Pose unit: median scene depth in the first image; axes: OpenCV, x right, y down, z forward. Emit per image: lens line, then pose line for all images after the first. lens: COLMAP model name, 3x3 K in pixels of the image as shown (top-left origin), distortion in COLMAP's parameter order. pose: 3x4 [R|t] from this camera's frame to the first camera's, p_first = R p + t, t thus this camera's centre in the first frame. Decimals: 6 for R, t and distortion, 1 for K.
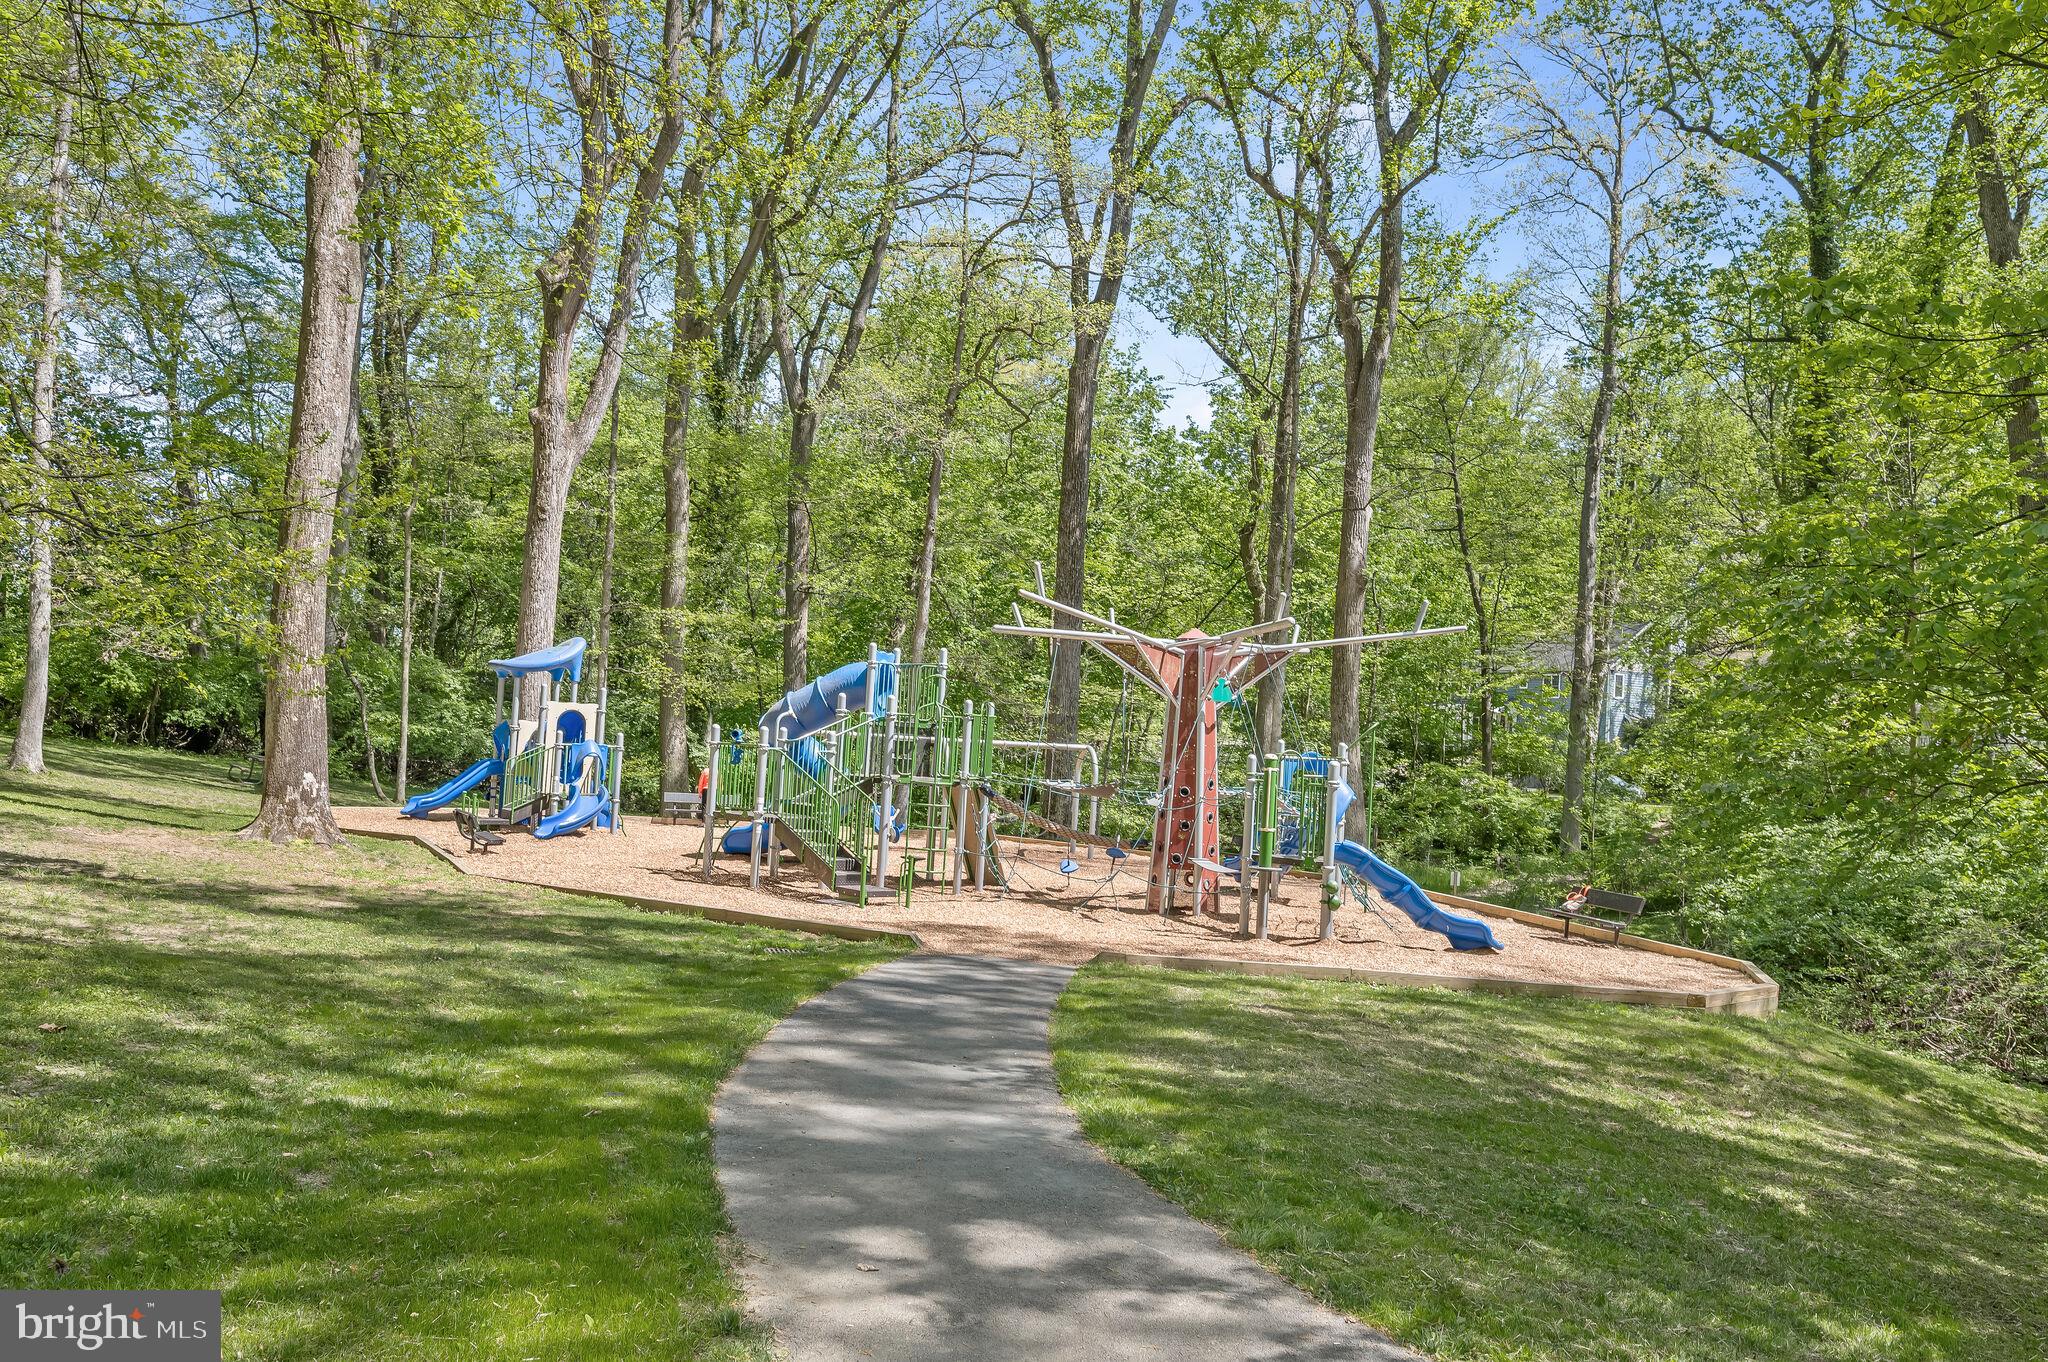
lens RADIAL K [[1502.9, 0, 1021.5], [0, 1502.9, 670.7], [0, 0, 1]] dist [-0.014703, -0.003694]
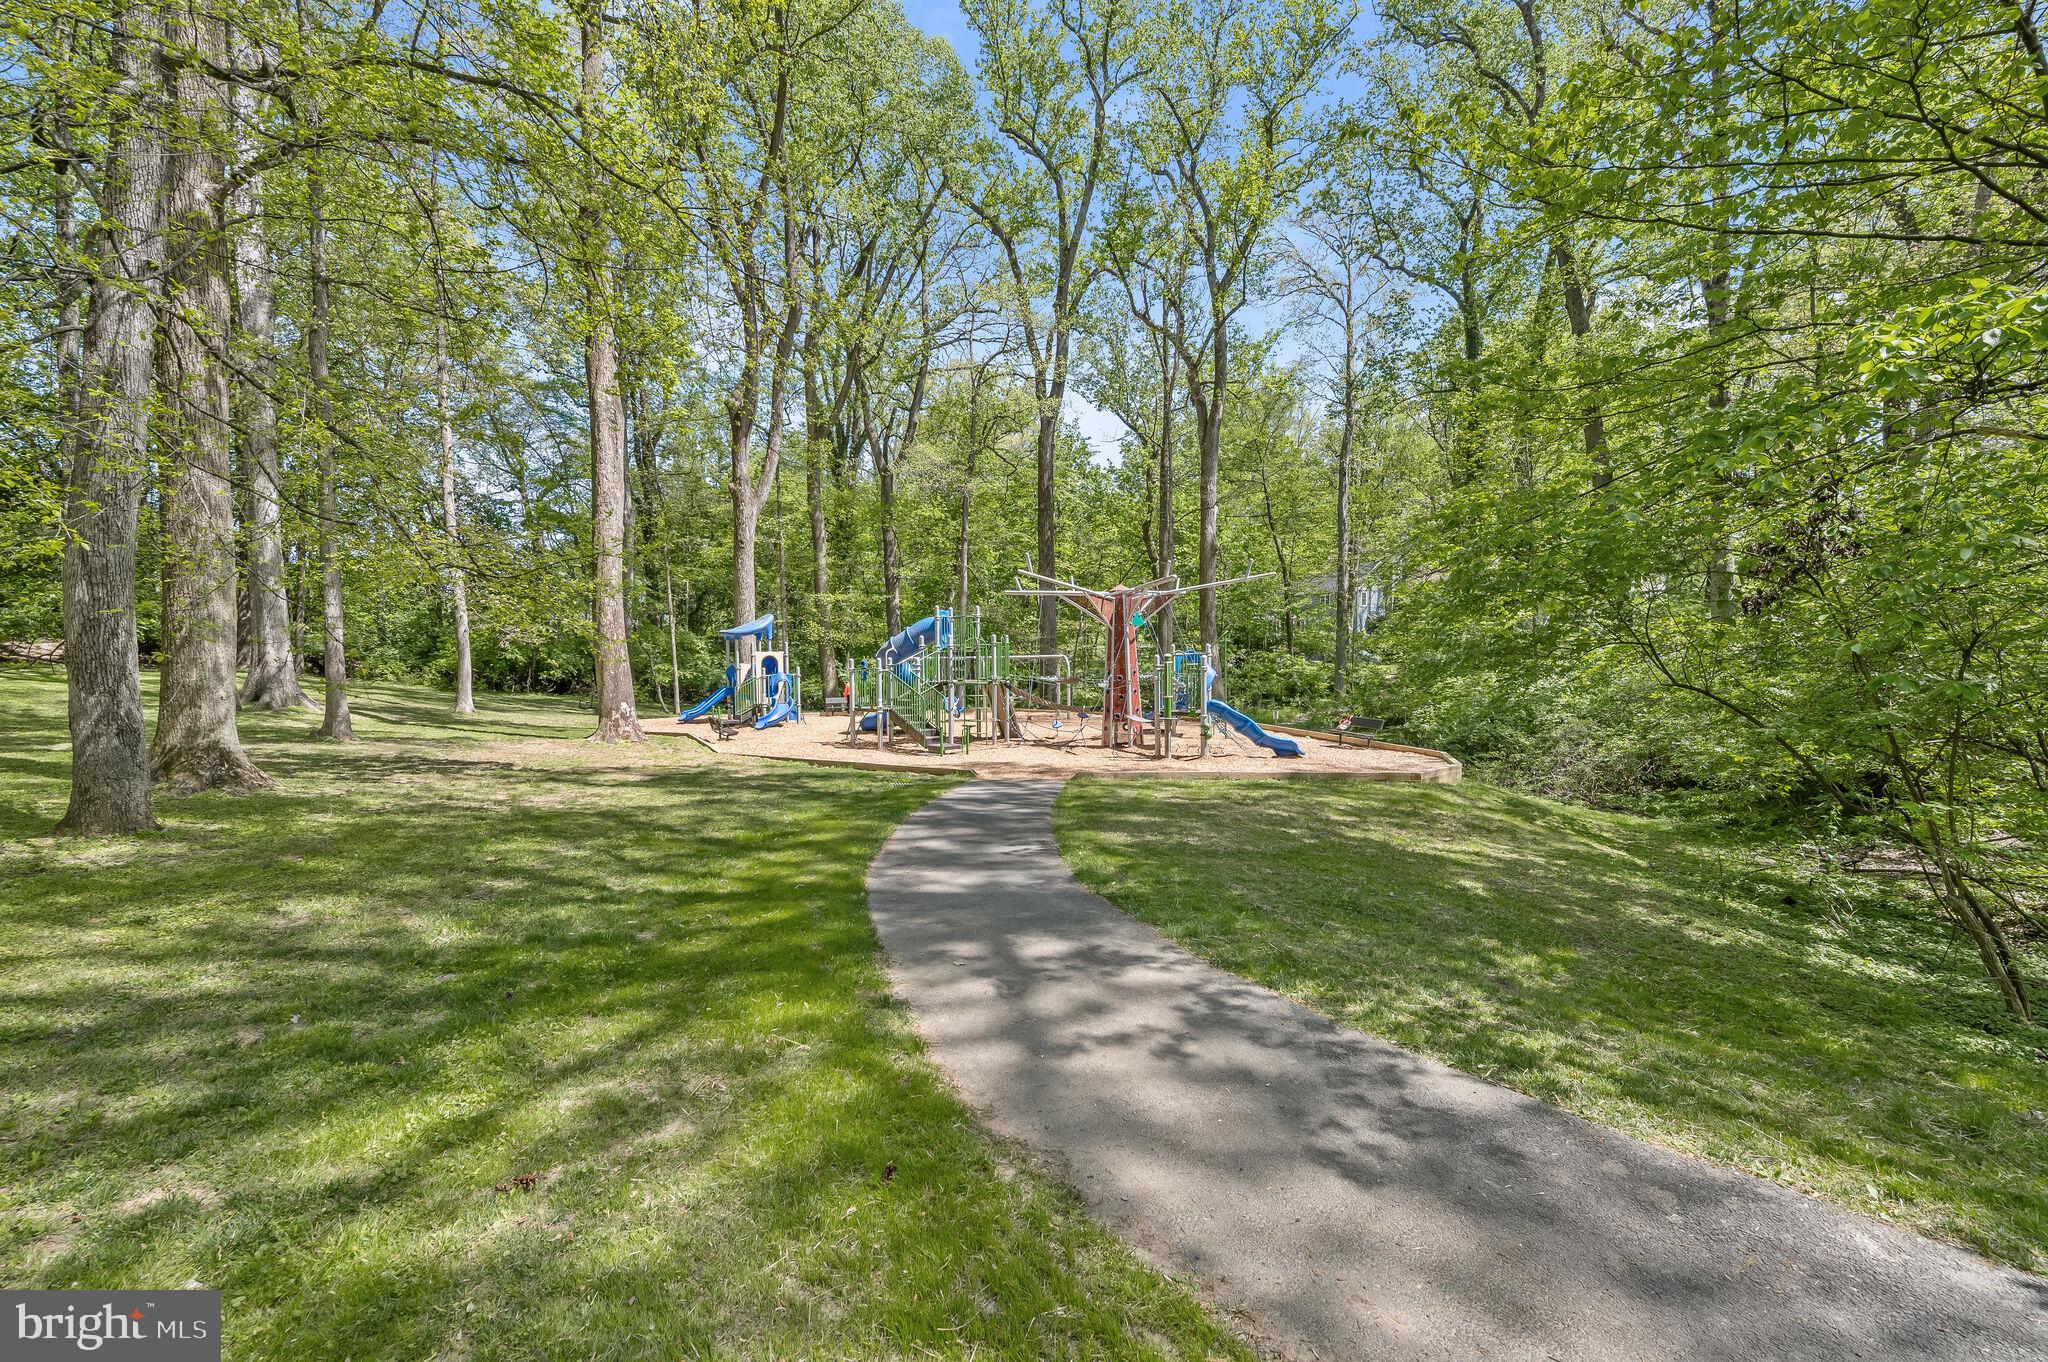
lens RADIAL K [[853.1, 0, 1022.3], [0, 853.1, 679.8], [0, 0, 1]] dist [-0.014034, -0.000842]
pose [[0.997474, -0.070774, -0.006085, 0.000431], [0.071033, 0.994421, 0.077987, -0.002674], [0.000531, -0.078222, 0.996936, 0.003202]]
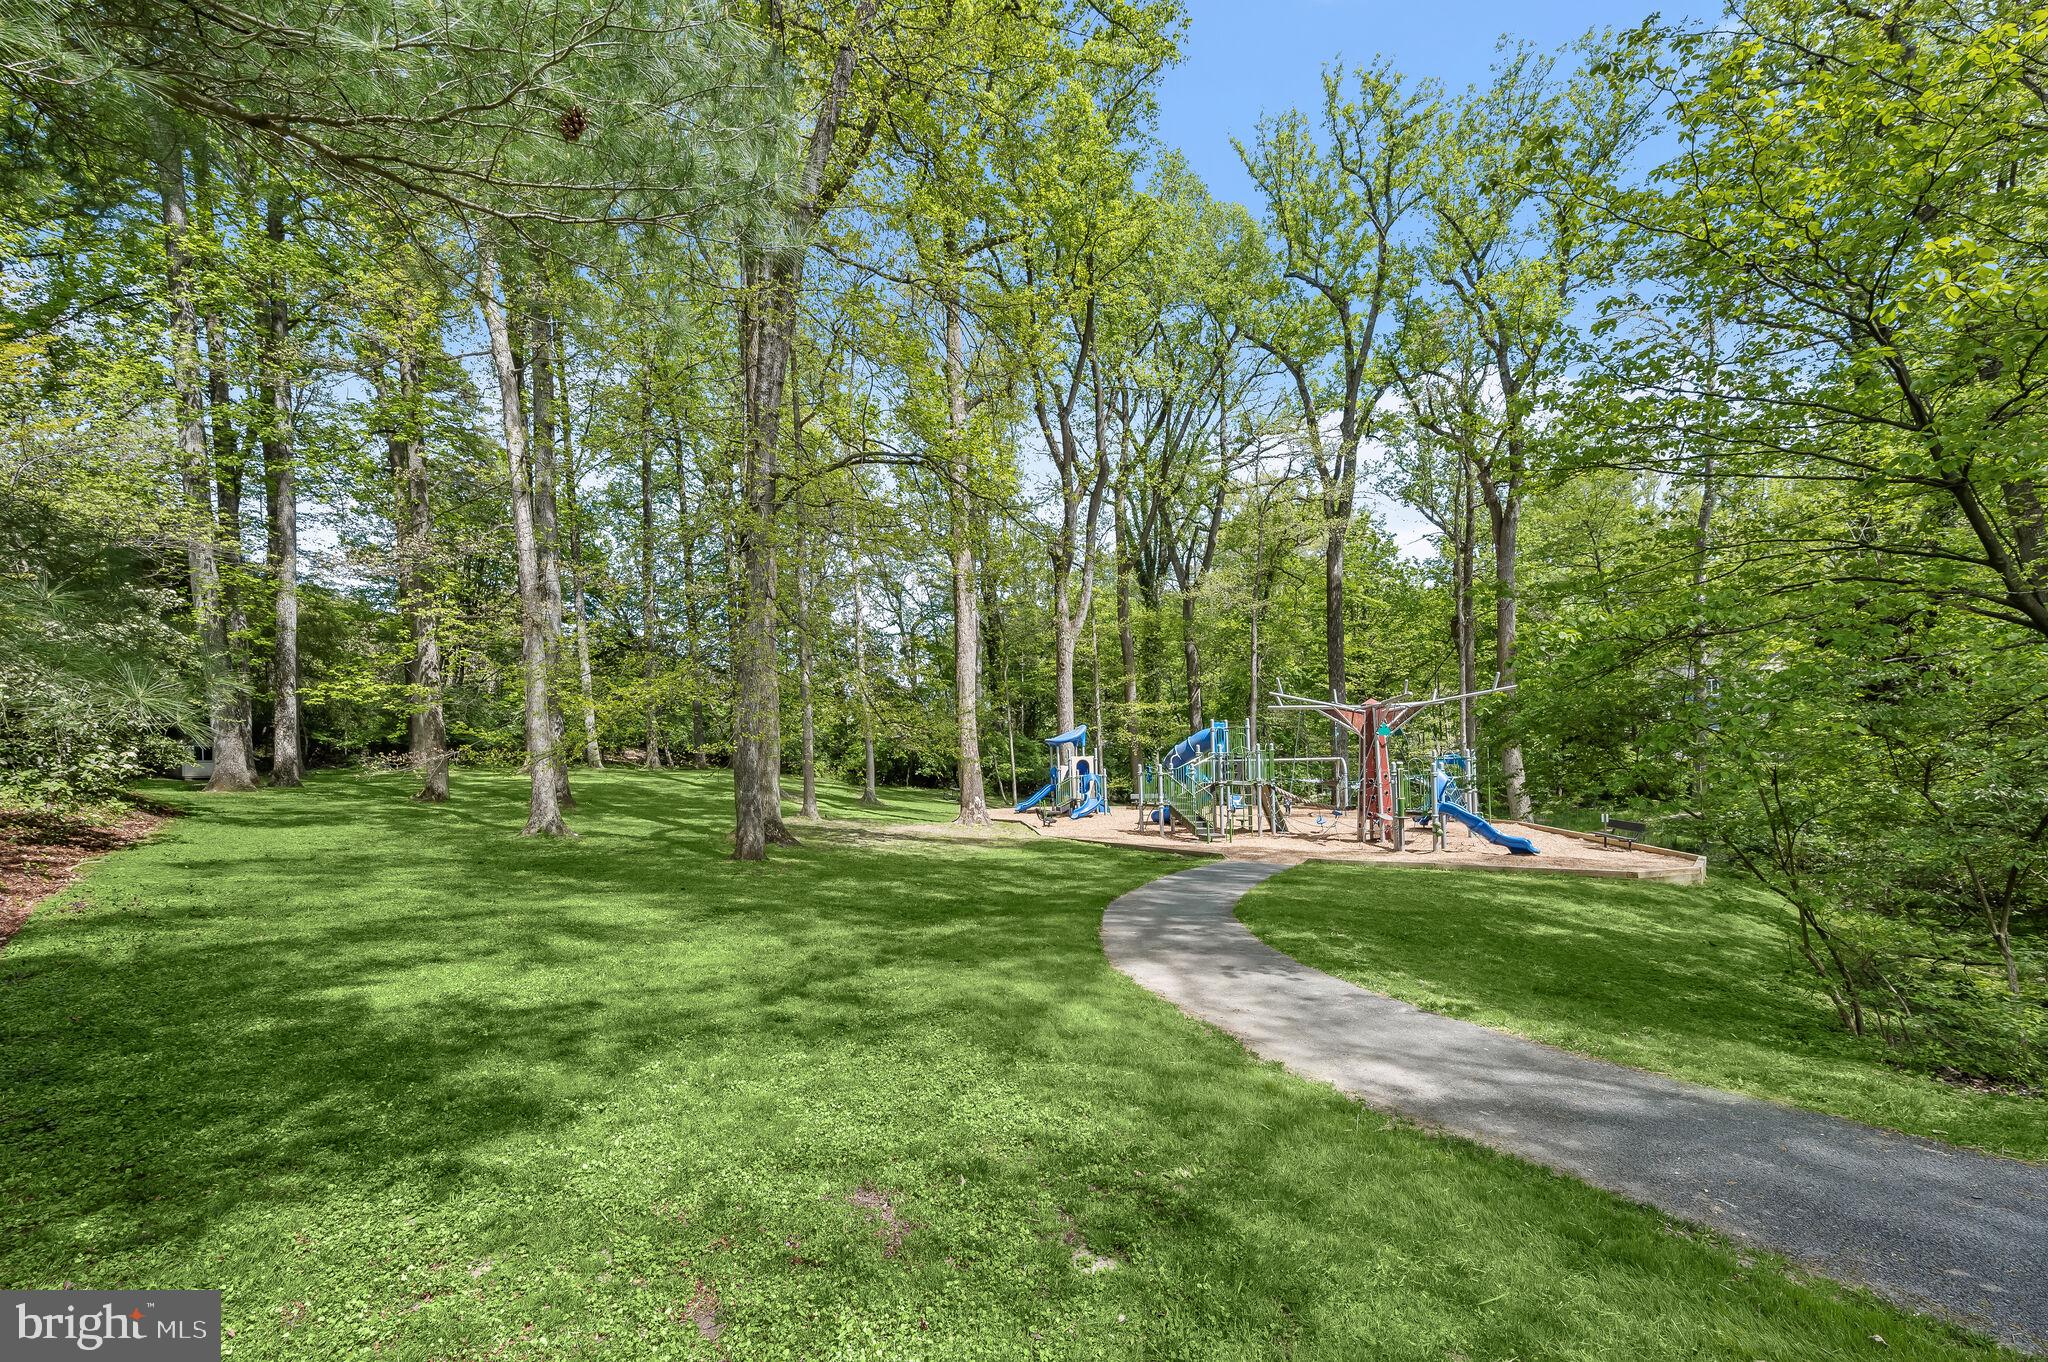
lens RADIAL K [[827.4, 0, 1002.9], [0, 827.4, 689.7], [0, 0, 1]] dist [-0.012248, -0.000072]
pose [[0.916969, -0.106095, -0.384594, 0.080708], [0.091890, 0.994239, -0.055183, -0.022126], [0.388233, 0.015260, 0.921435, -0.187997]]
